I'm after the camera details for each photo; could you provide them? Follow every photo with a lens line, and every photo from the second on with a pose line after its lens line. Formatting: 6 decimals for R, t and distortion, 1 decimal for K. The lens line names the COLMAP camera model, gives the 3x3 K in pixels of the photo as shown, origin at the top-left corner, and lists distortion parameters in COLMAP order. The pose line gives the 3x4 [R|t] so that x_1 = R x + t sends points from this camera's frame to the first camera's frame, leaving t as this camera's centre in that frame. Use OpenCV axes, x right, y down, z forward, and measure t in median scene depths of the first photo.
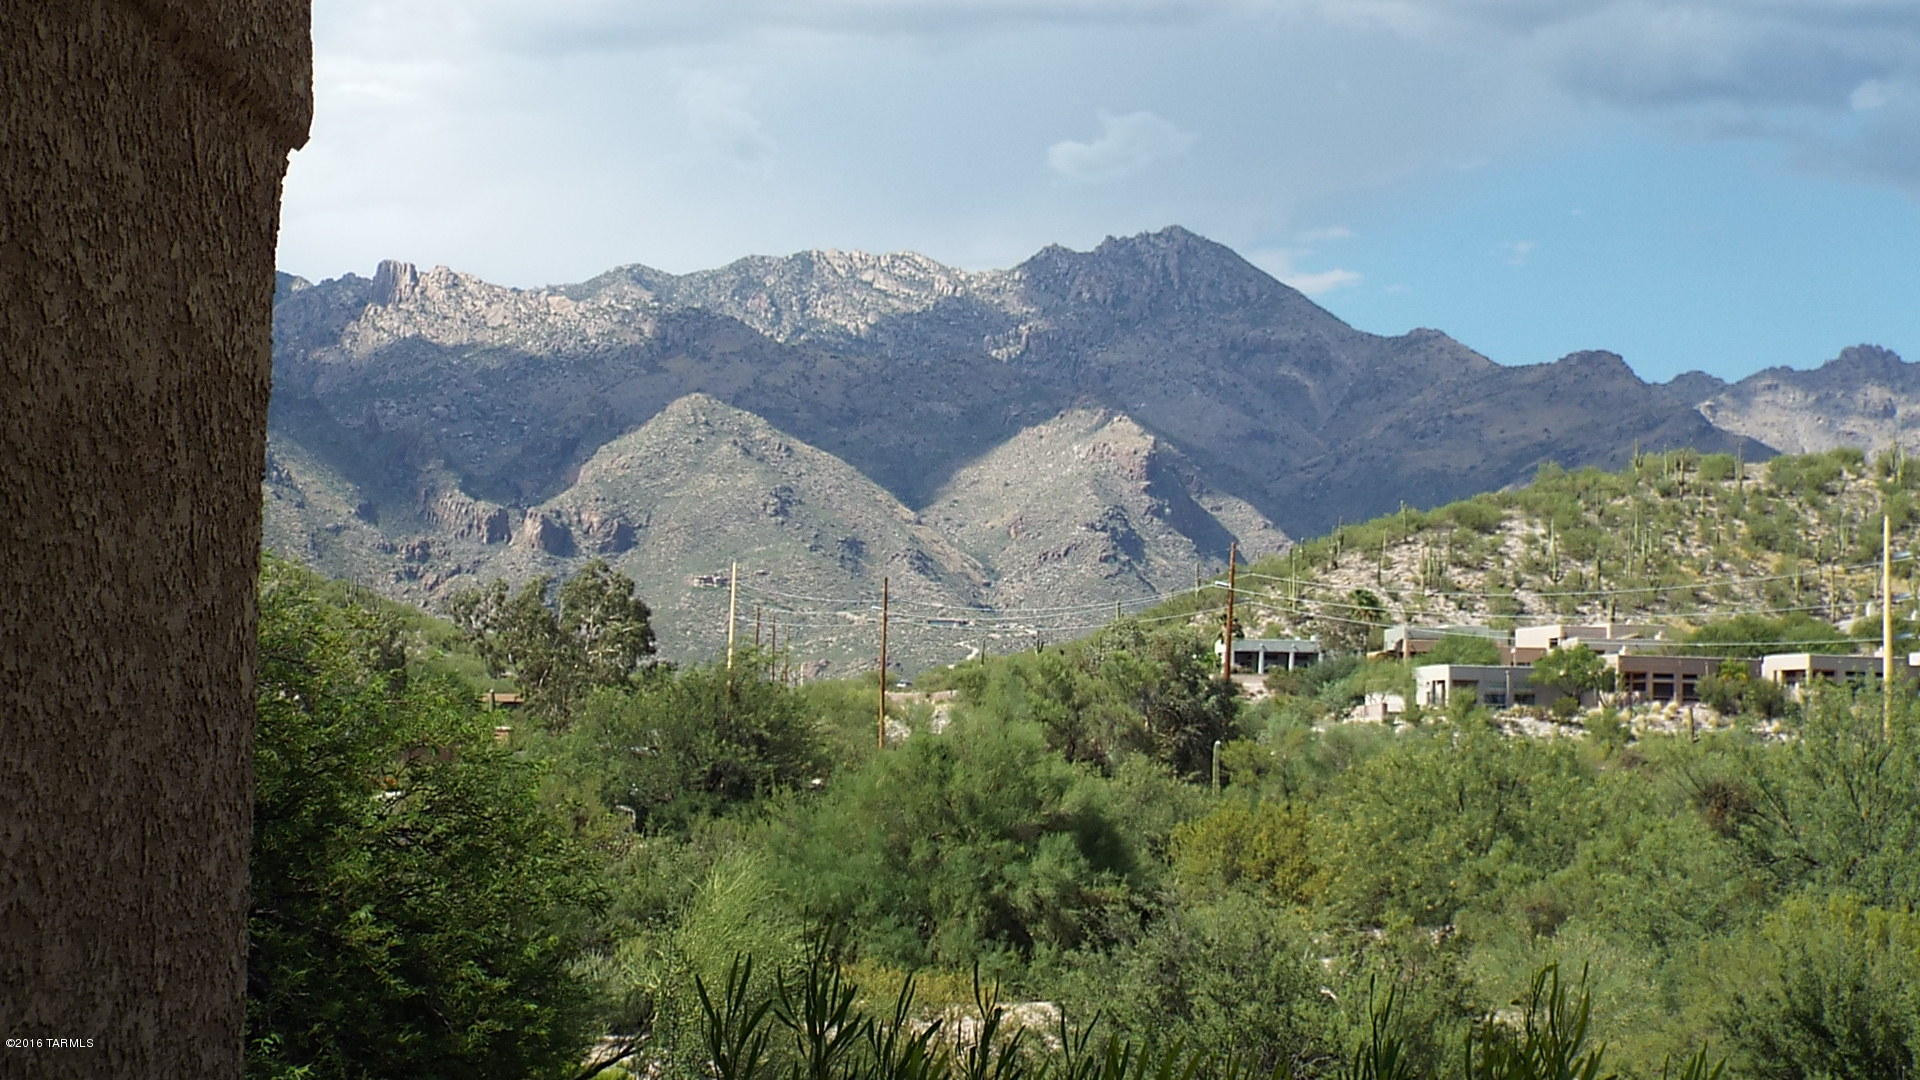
lens RADIAL K [[4294.3, 0, 960.0], [0, 4294.3, 540.0], [0, 0, 1]] dist [-0.131960, 0.026005]
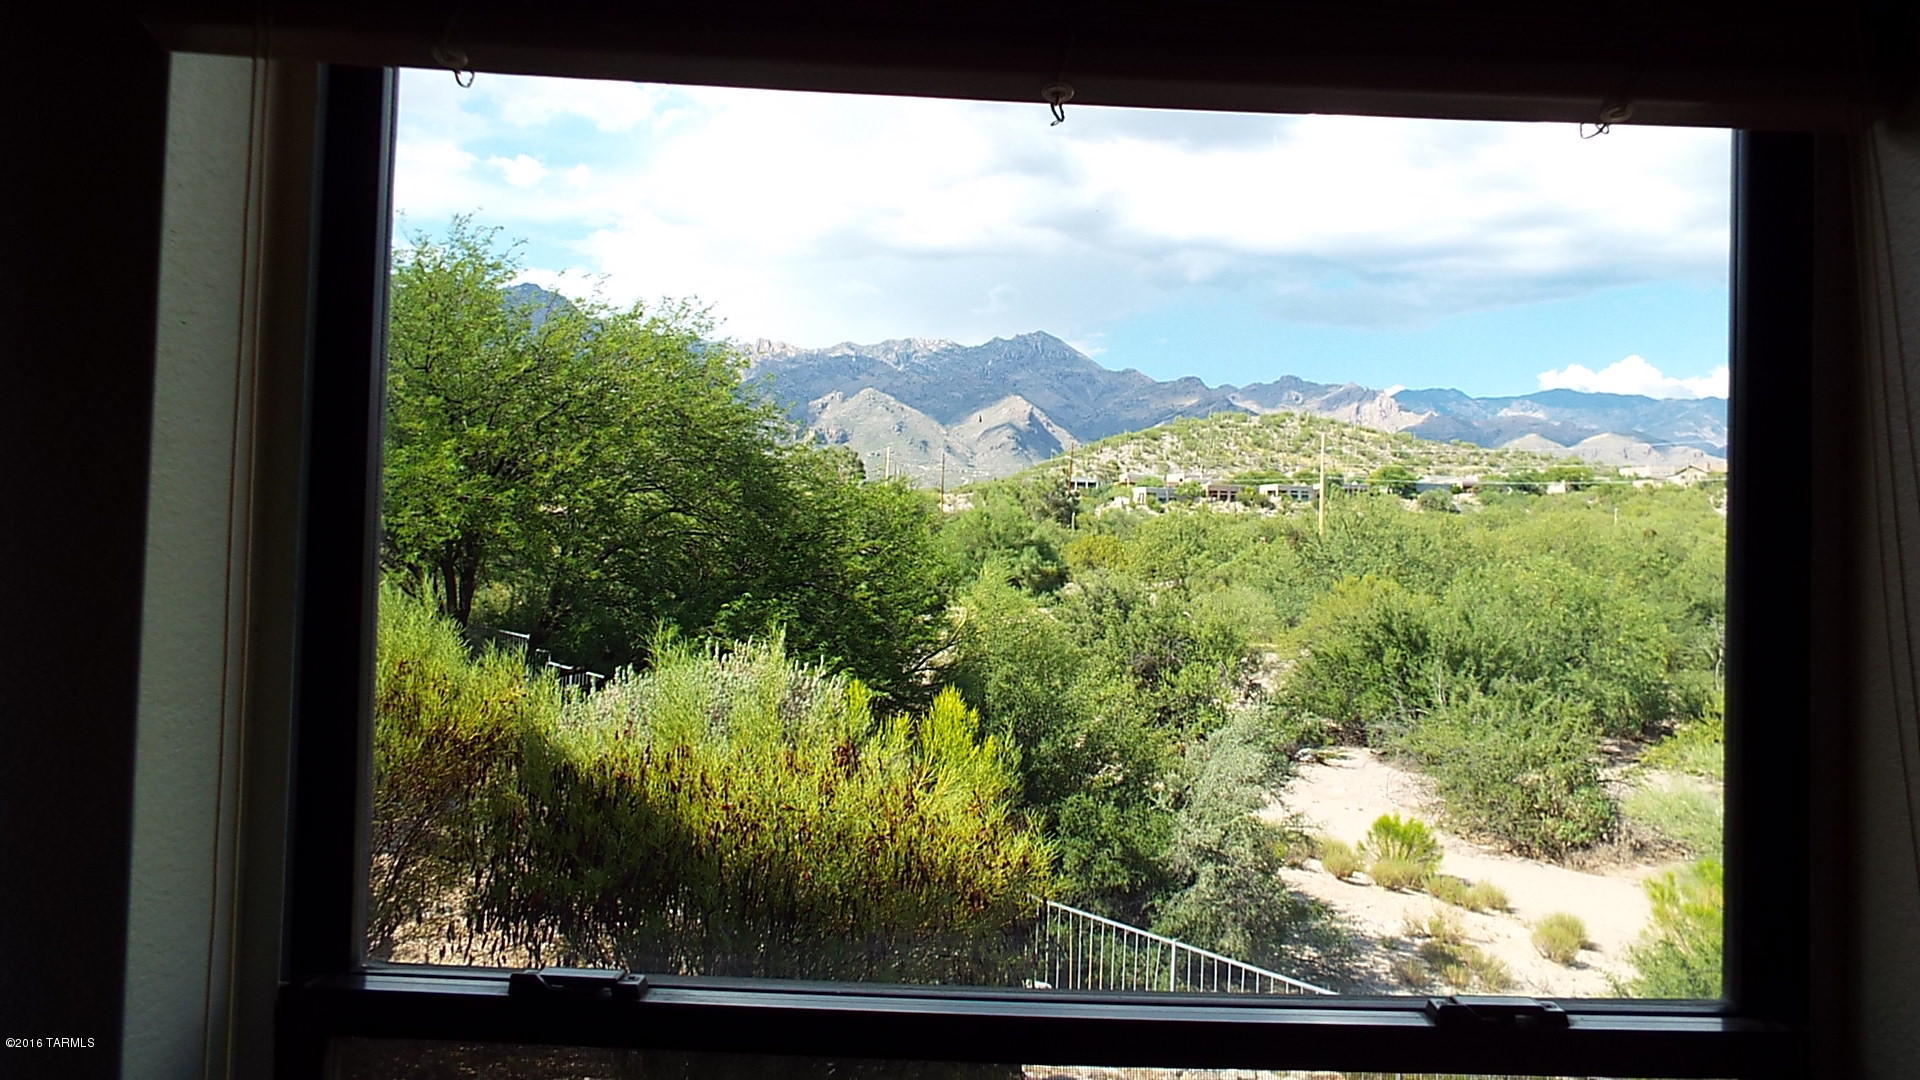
lens RADIAL K [[1383.5, 0, 960.0], [0, 1383.5, 540.0], [0, 0, 1]] dist [-0.002360, 0.001591]
pose [[0.999342, 0.010040, 0.034849, -0.036619], [-0.012280, 0.997831, 0.064672, 0.006368], [-0.034124, -0.065058, 0.997298, 0.100166]]
